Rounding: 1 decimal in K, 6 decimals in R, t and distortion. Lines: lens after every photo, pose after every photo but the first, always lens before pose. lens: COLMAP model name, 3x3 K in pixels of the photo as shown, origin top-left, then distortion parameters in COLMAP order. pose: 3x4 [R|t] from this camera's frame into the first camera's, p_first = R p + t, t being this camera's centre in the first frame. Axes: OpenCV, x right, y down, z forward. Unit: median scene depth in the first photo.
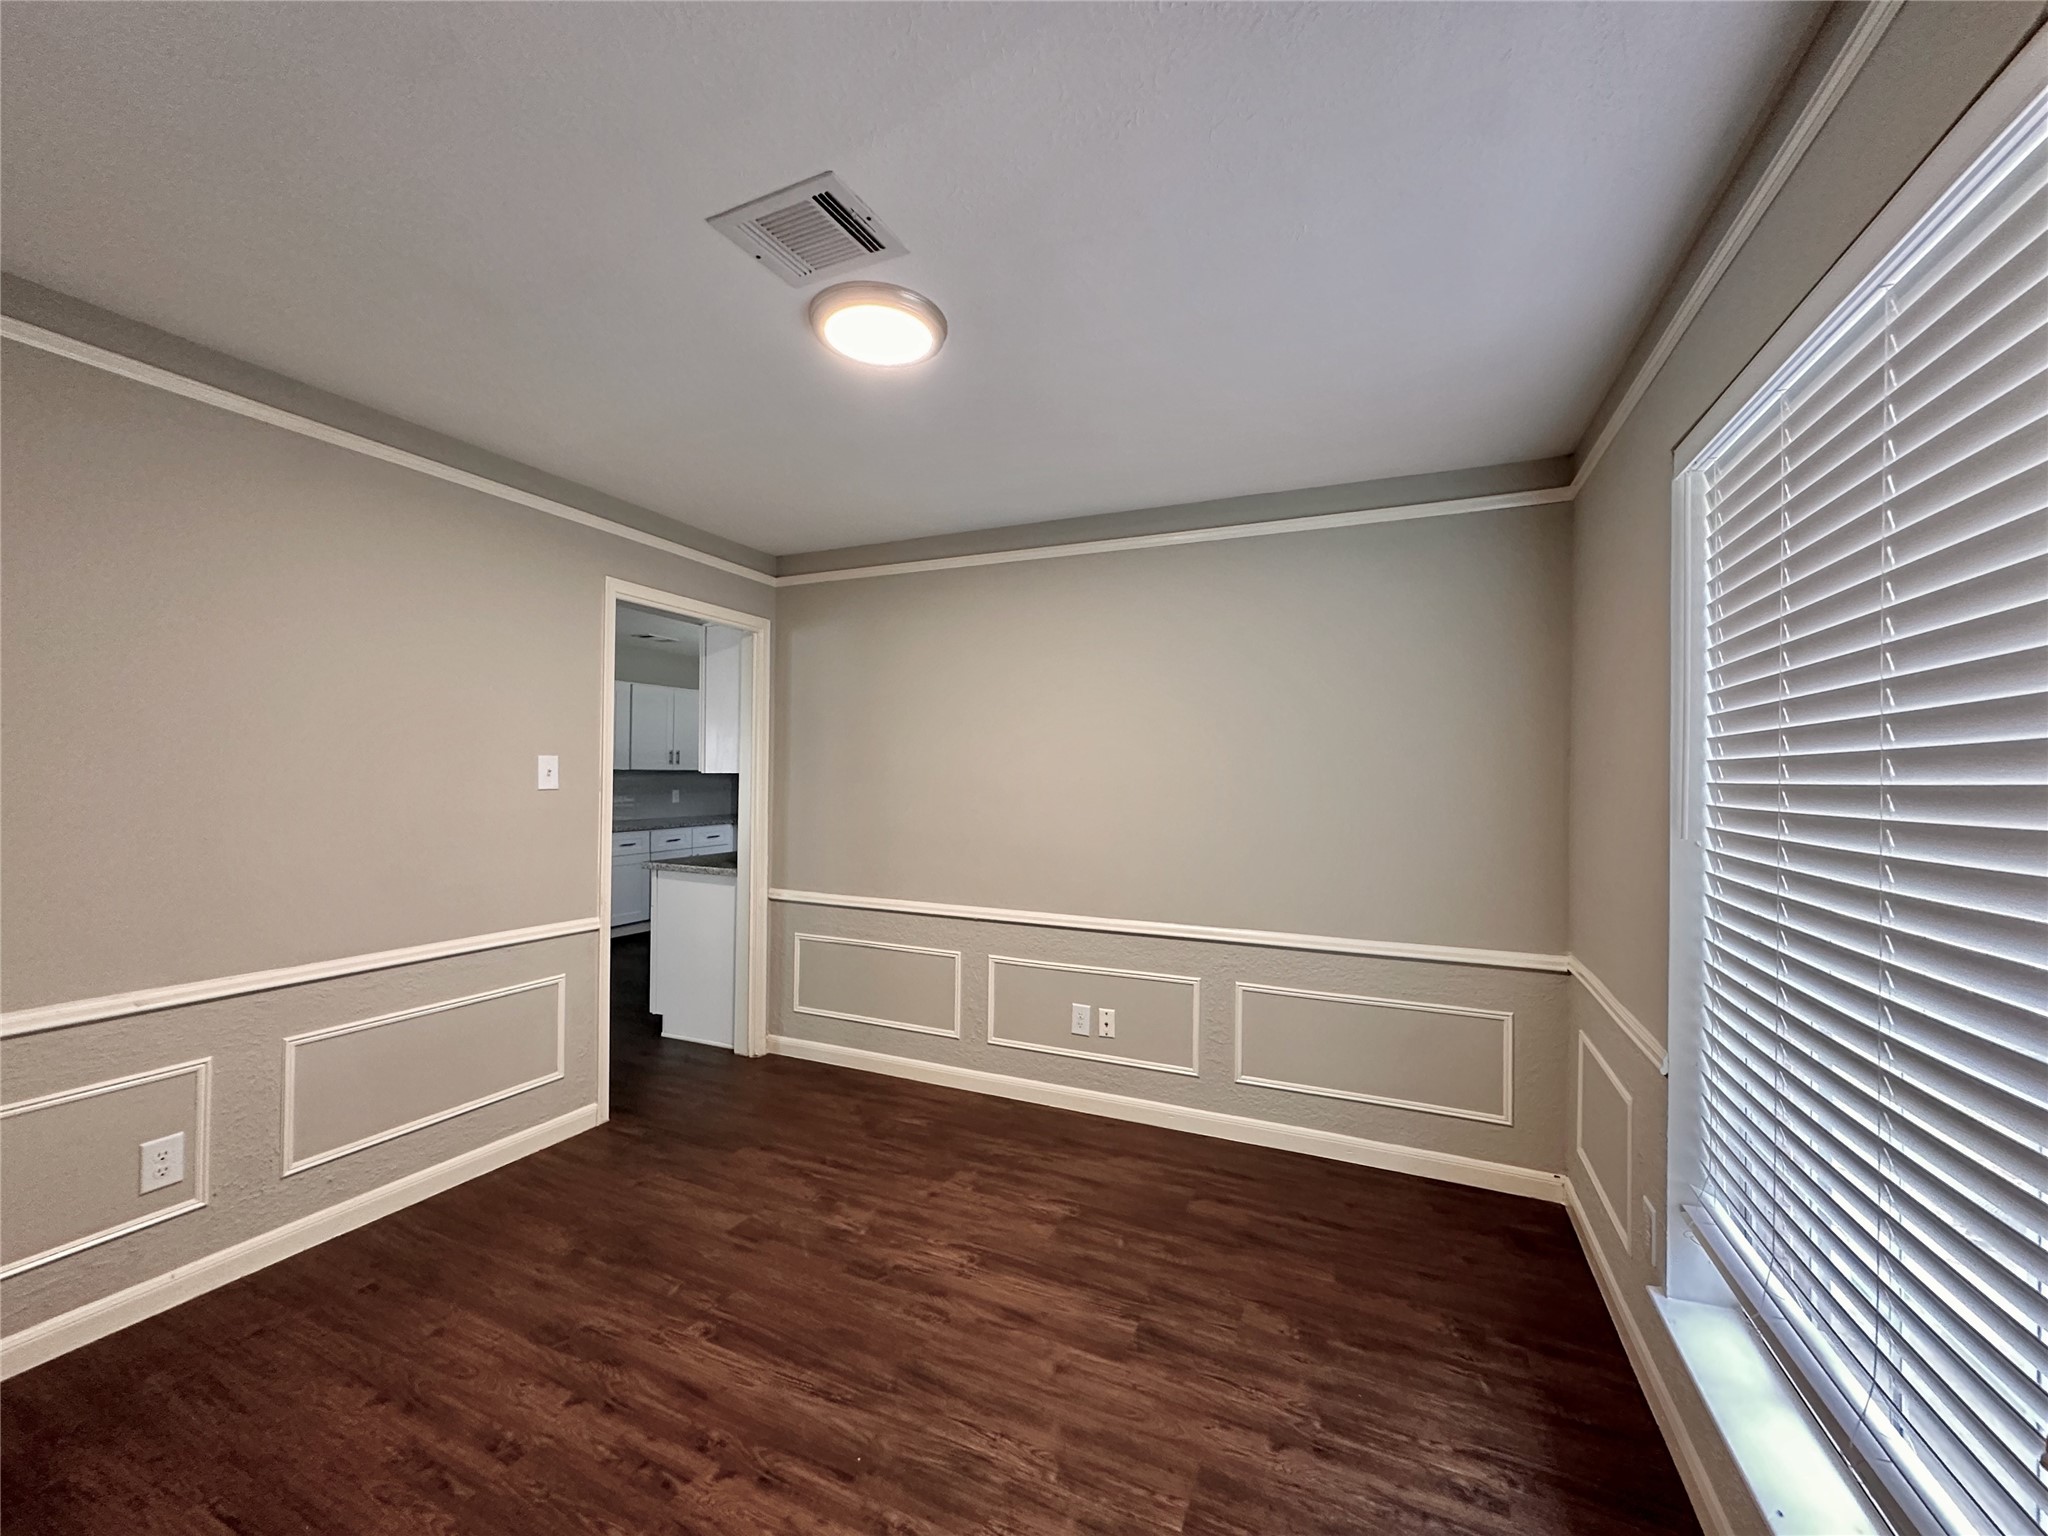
lens RADIAL K [[821.3, 0, 1016.0], [0, 821.3, 765.0], [0, 0, 1]] dist [-0.004733, 0.001600]
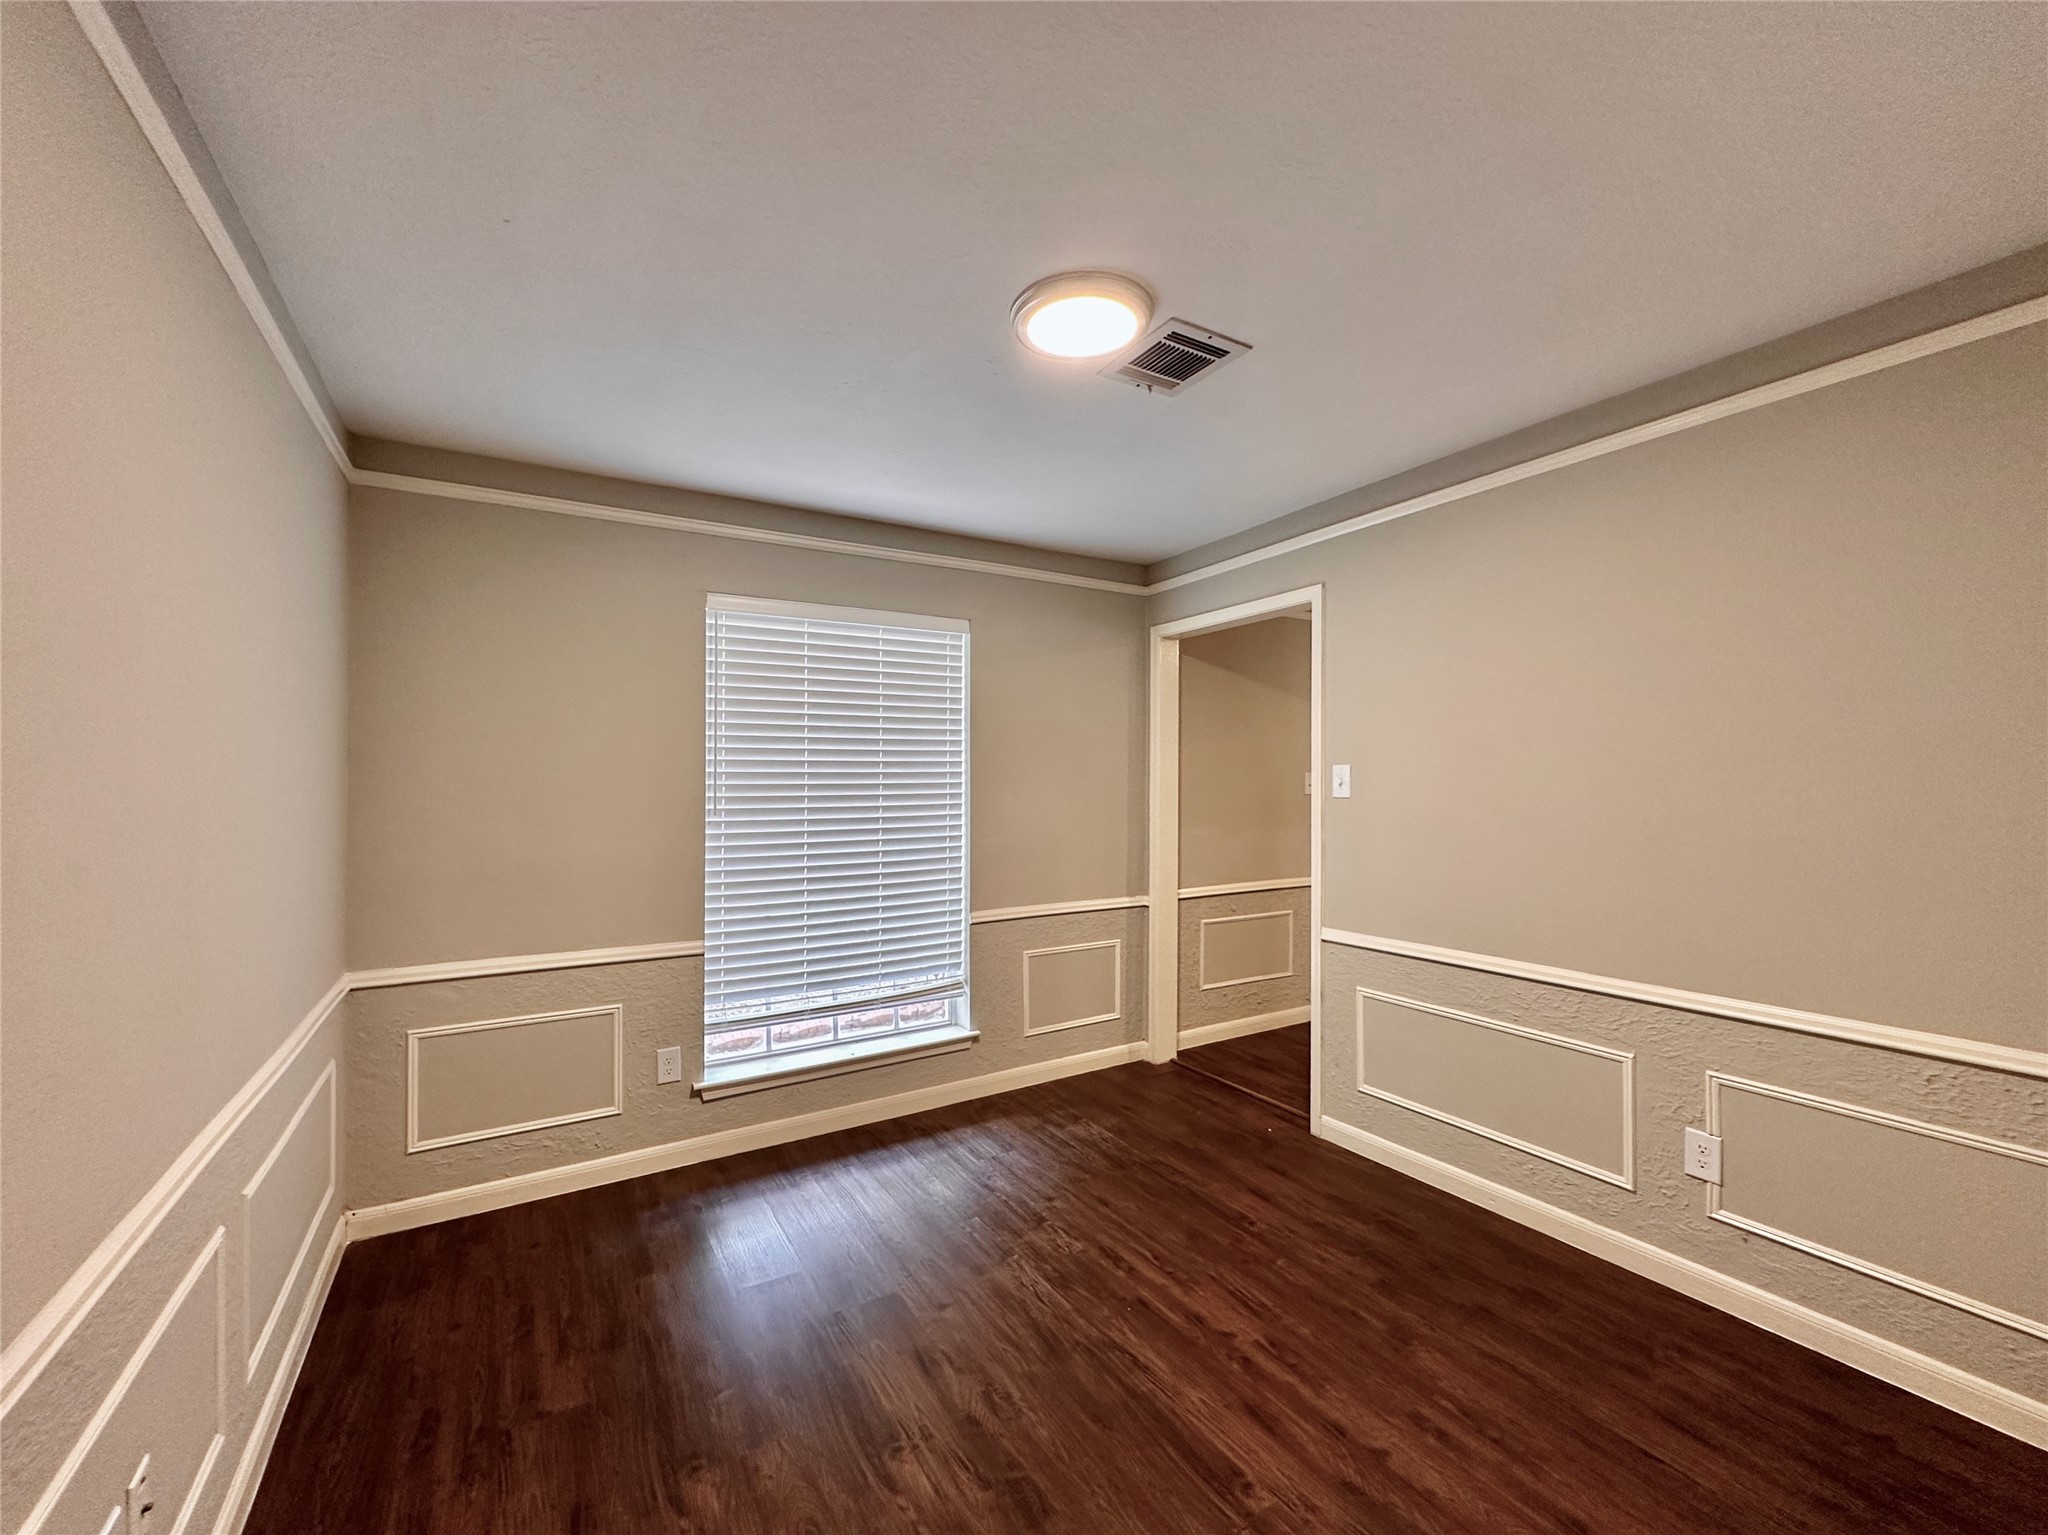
lens RADIAL K [[821.3, 0, 1021.5], [0, 821.3, 774.3], [0, 0, 1]] dist [-0.004733, 0.001600]
pose [[-0.823843, -0.007756, 0.566764, -0.713701], [-0.010492, 0.999944, -0.001567, -0.001633], [-0.566720, -0.007238, -0.823878, 1.981425]]
